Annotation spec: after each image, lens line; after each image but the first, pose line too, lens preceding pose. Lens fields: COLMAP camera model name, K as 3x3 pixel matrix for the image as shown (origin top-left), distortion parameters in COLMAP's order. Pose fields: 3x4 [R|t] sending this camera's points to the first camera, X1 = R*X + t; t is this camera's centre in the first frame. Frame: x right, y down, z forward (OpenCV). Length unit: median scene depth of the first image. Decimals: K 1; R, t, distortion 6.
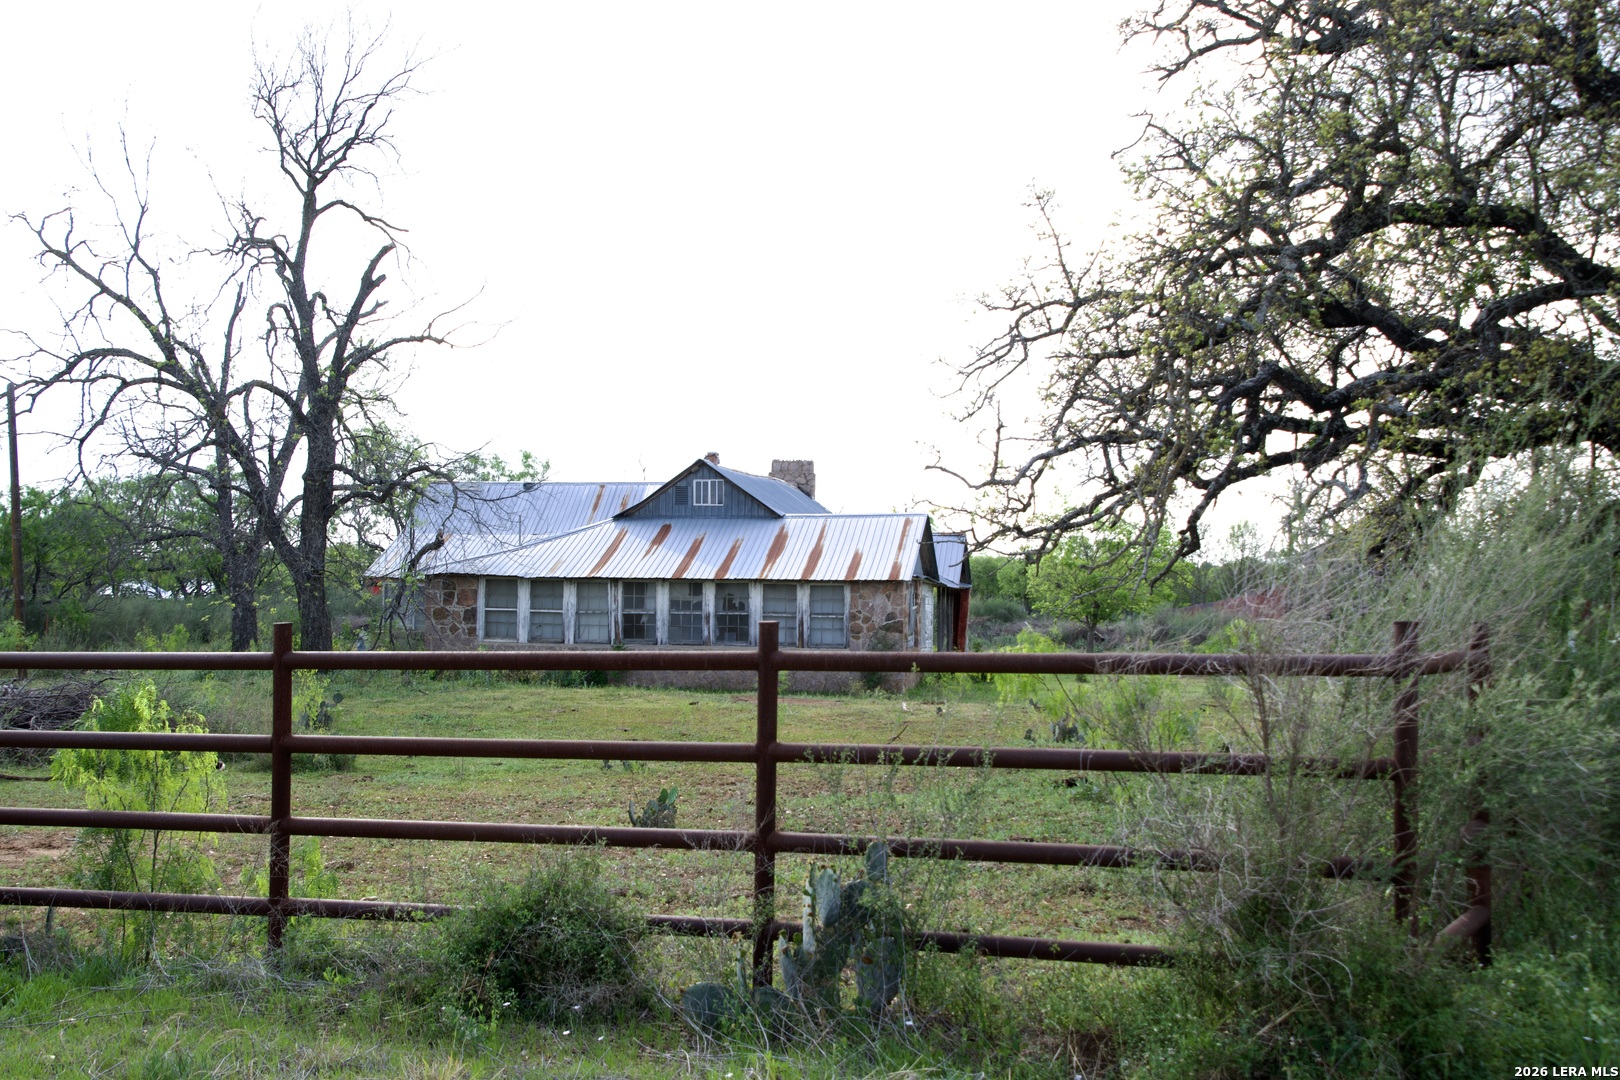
lens RADIAL K [[2107.2, 0, 810.0], [0, 2107.2, 540.0], [0, 0, 1]] dist [0.019209, 0.025237]
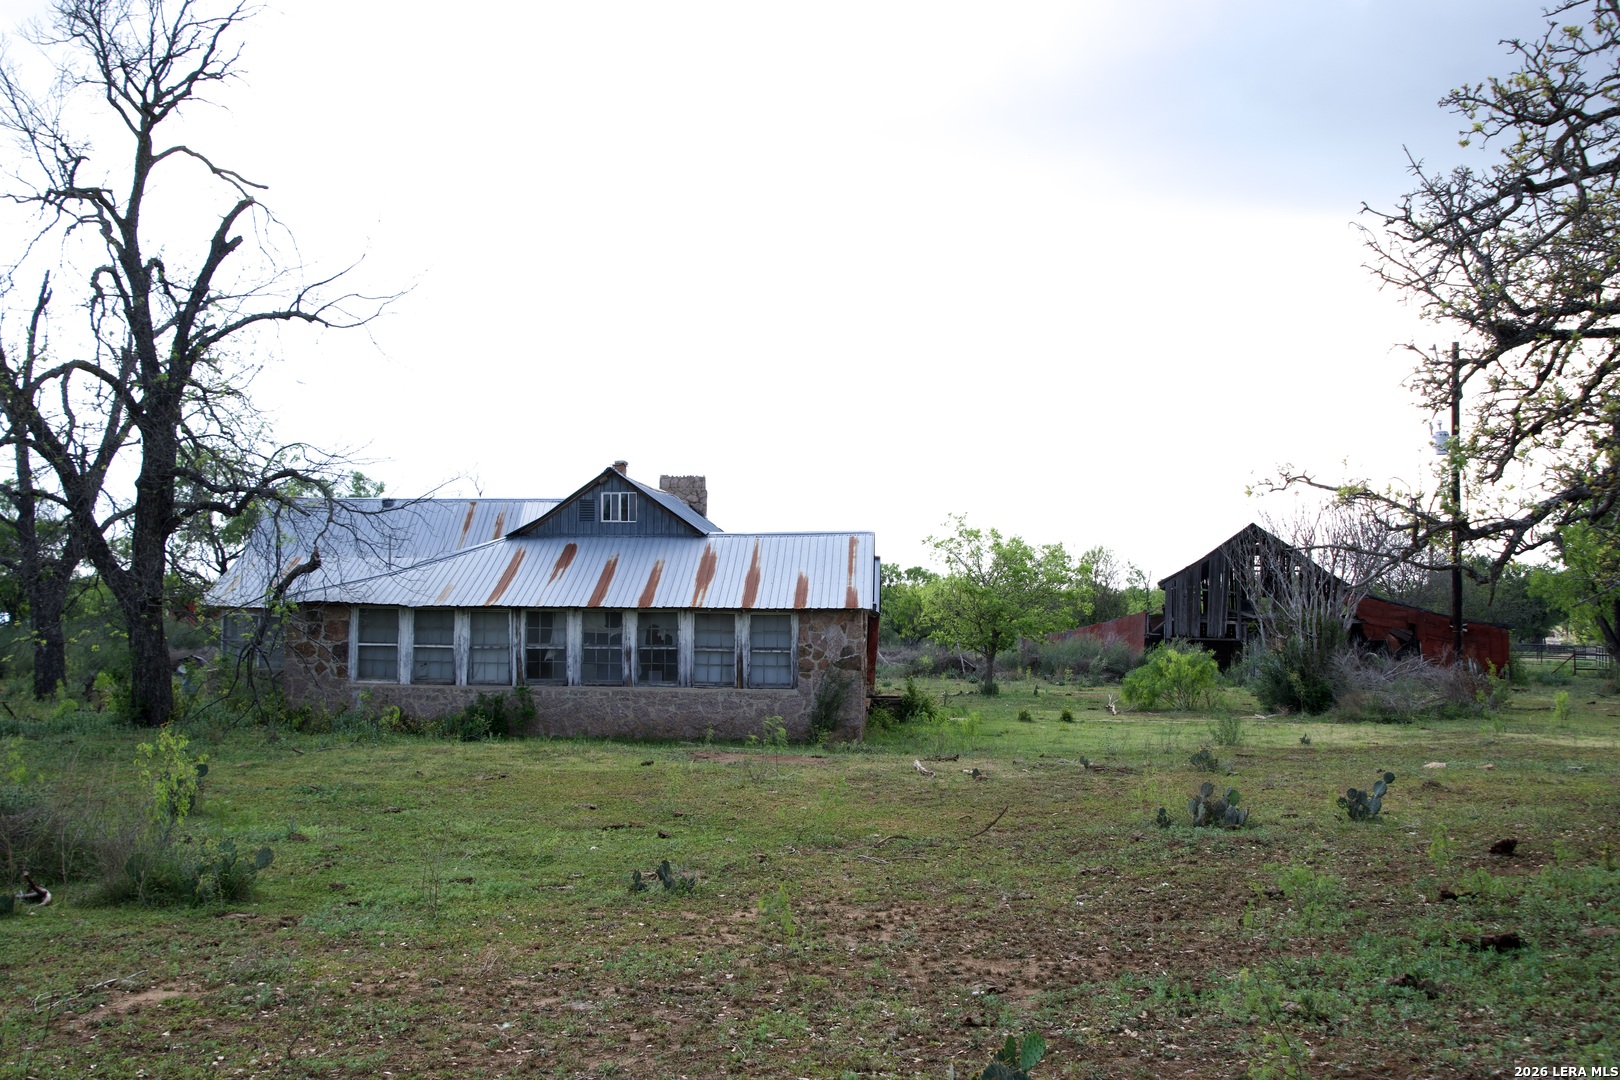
lens RADIAL K [[1873.2, 0, 779.6], [0, 1873.2, 546.9], [0, 0, 1]] dist [-0.004167, 0.275539]
pose [[0.993223, 0.000898, 0.116219, -0.076146], [0.000613, 0.999916, -0.012960, 0.003880], [-0.116221, 0.012944, 0.993139, 0.246089]]
